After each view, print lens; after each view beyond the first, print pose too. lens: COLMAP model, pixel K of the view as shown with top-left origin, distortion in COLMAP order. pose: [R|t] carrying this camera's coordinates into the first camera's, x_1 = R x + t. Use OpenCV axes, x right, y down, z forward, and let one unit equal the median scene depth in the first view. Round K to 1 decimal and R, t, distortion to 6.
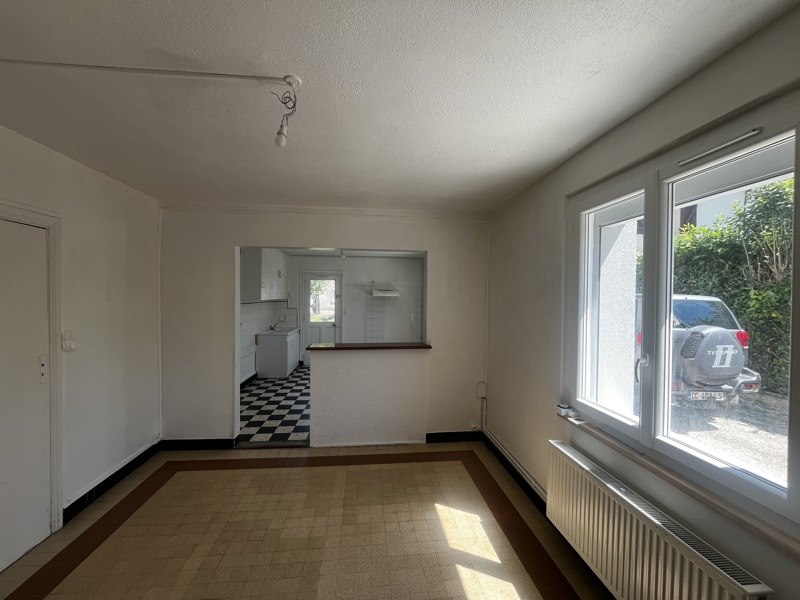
lens RADIAL K [[319.2, 0, 400.0], [0, 319.2, 300.0], [0, 0, 1]] dist [-0.000501, -0.000044]
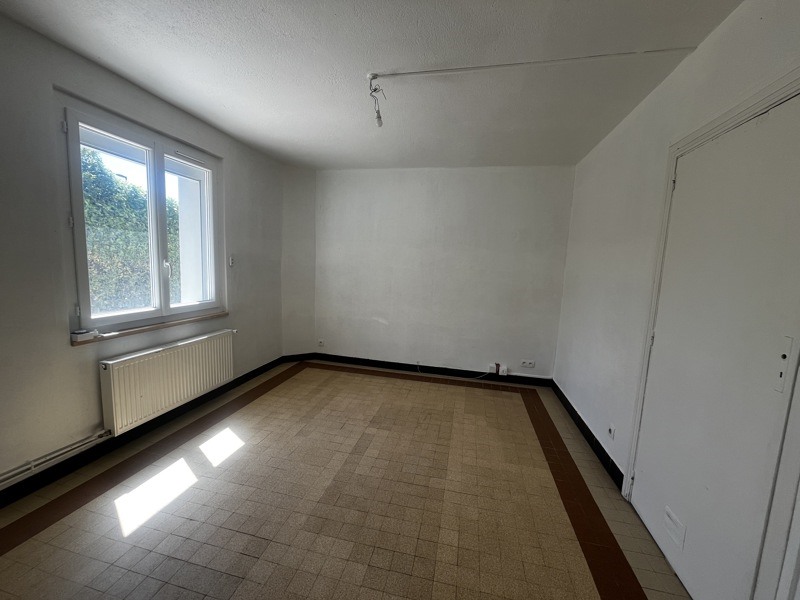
lens RADIAL K [[319.2, 0, 400.0], [0, 319.2, 300.0], [0, 0, 1]] dist [-0.000501, -0.000044]
pose [[-0.944069, -0.087363, 0.317965, -0.681811], [-0.049954, 0.991028, 0.123972, 0.084240], [-0.325942, 0.101154, -0.939962, 1.646374]]
